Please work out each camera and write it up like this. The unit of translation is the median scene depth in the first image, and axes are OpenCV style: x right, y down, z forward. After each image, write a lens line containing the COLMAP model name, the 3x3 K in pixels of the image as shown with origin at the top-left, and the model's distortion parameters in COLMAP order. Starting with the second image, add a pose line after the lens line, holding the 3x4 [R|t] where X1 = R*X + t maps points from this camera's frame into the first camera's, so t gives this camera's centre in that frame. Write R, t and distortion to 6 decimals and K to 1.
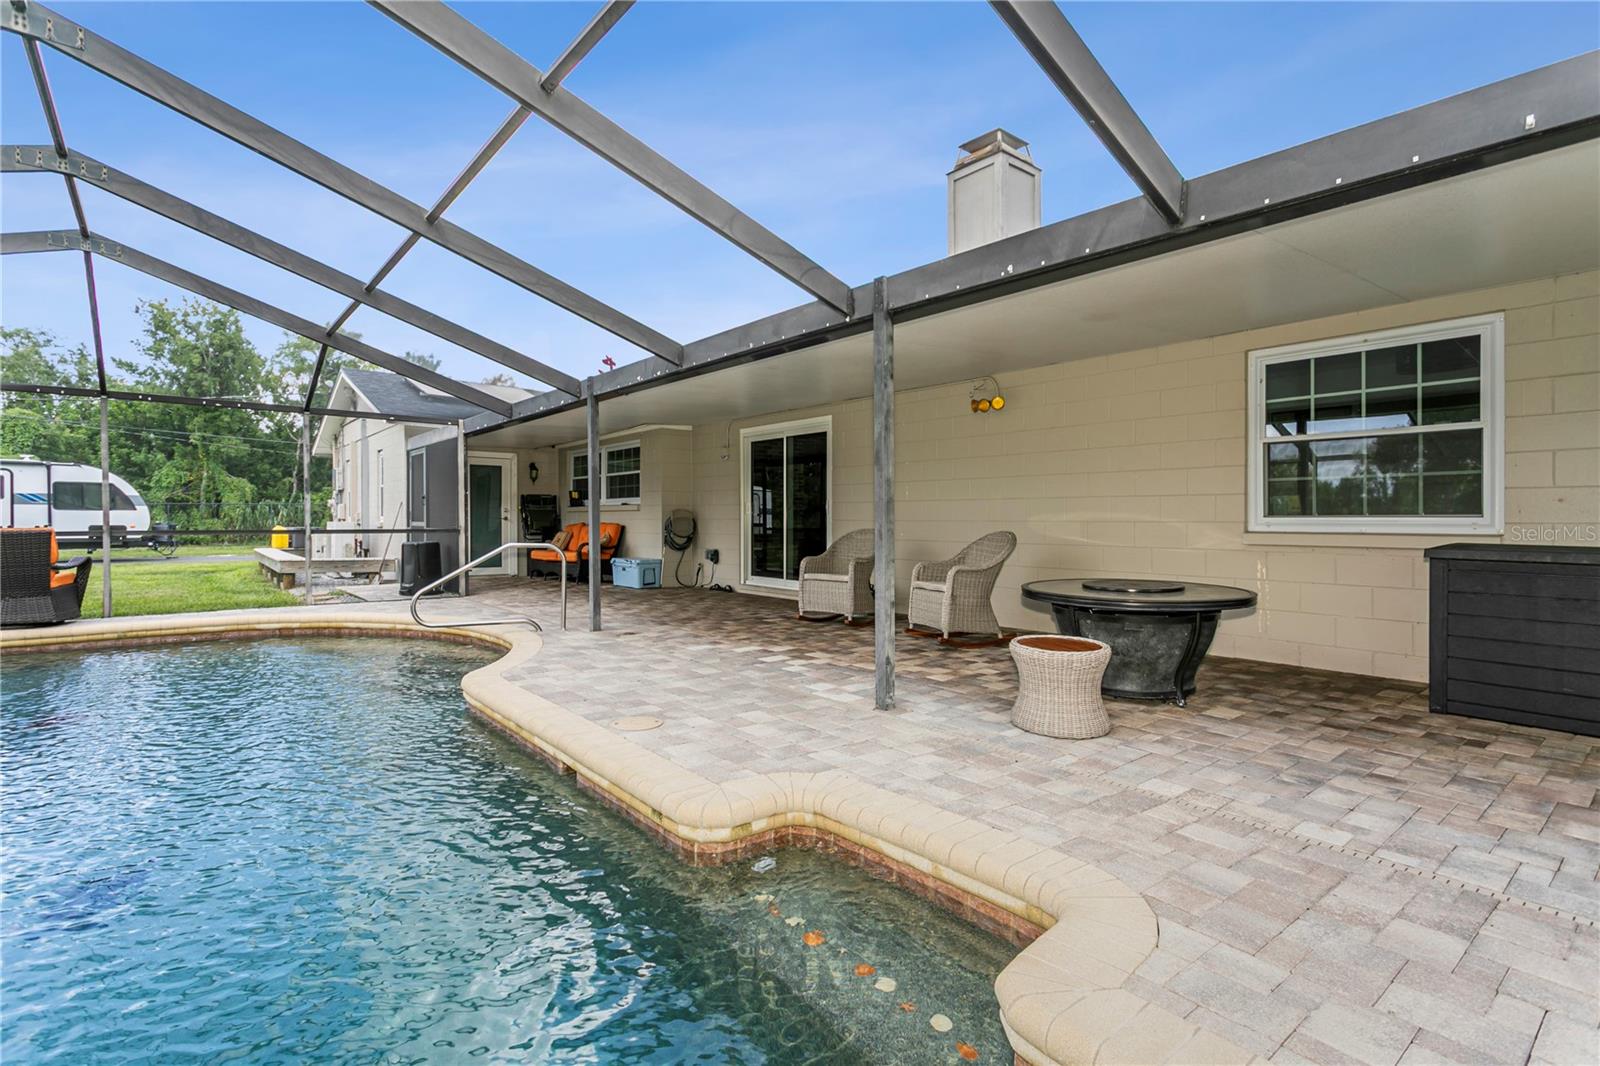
lens RADIAL K [[757.0, 0, 789.2], [0, 757.0, 560.8], [0, 0, 1]] dist [0.001145, 0.000359]
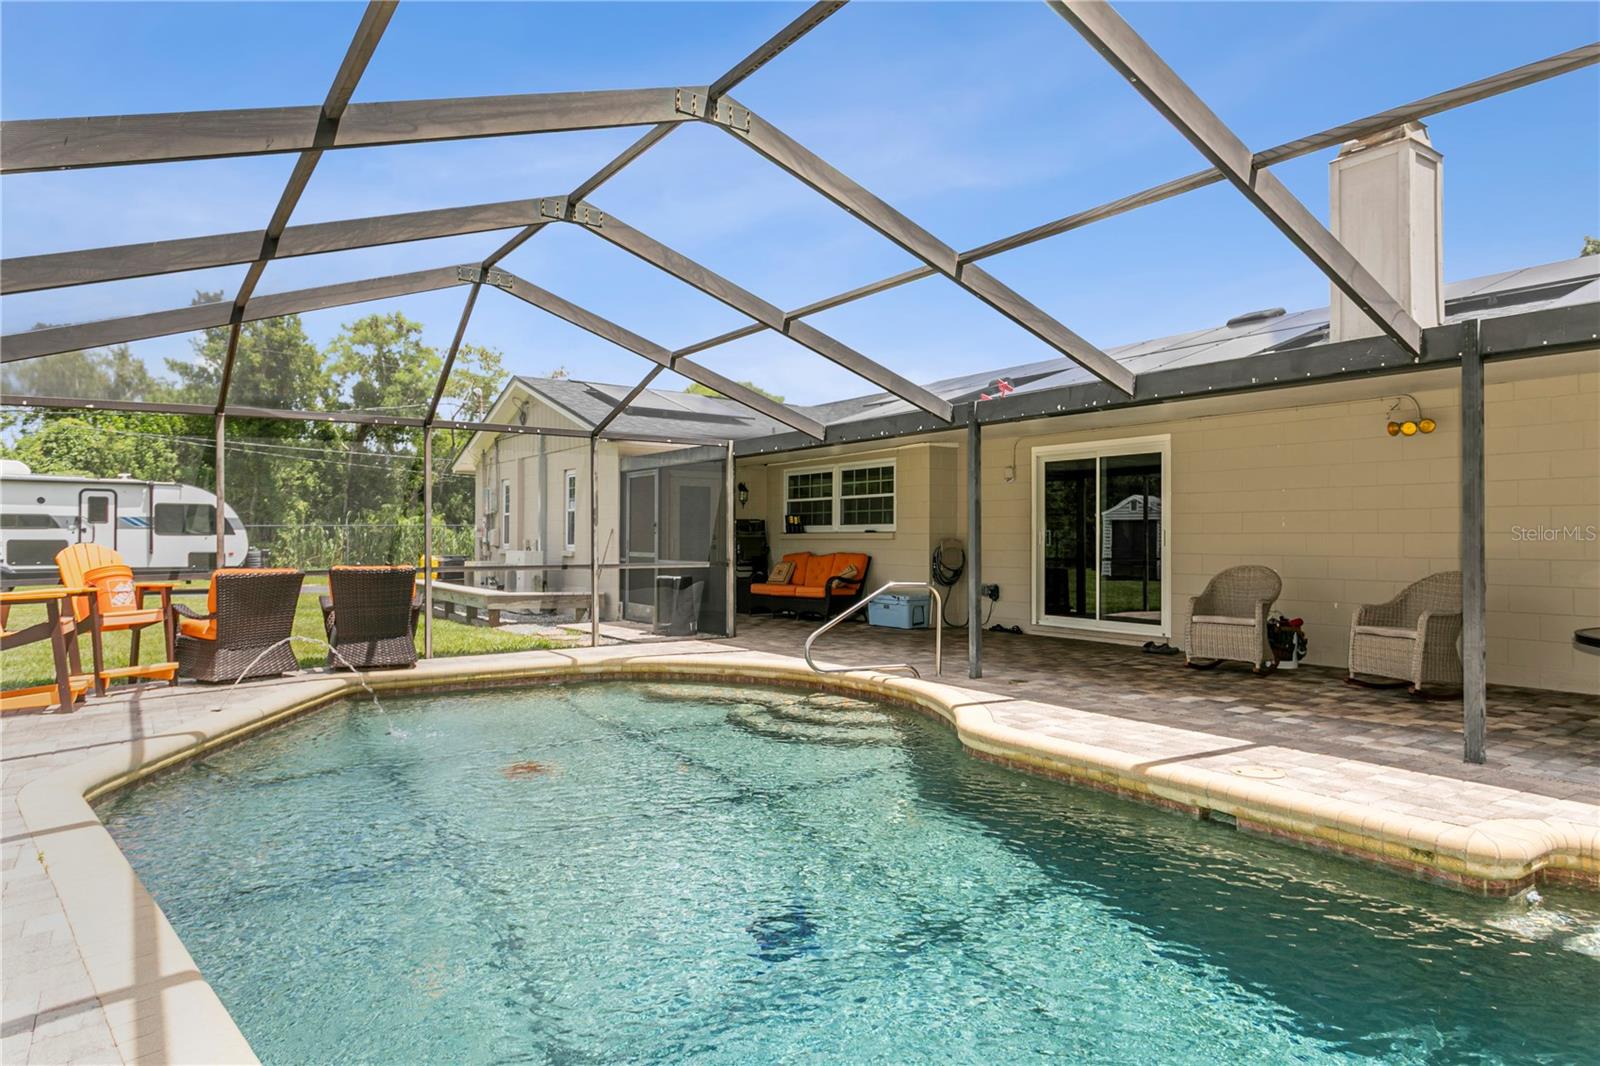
lens RADIAL K [[944.5, 0, 799.8], [0, 944.5, 581.3], [0, 0, 1]] dist [-0.005672, -0.000739]
pose [[0.997627, 0.001656, -0.068835, -0.249259], [-0.002205, 0.999966, -0.007895, -0.009891], [0.068820, 0.008028, 0.997597, -0.101478]]
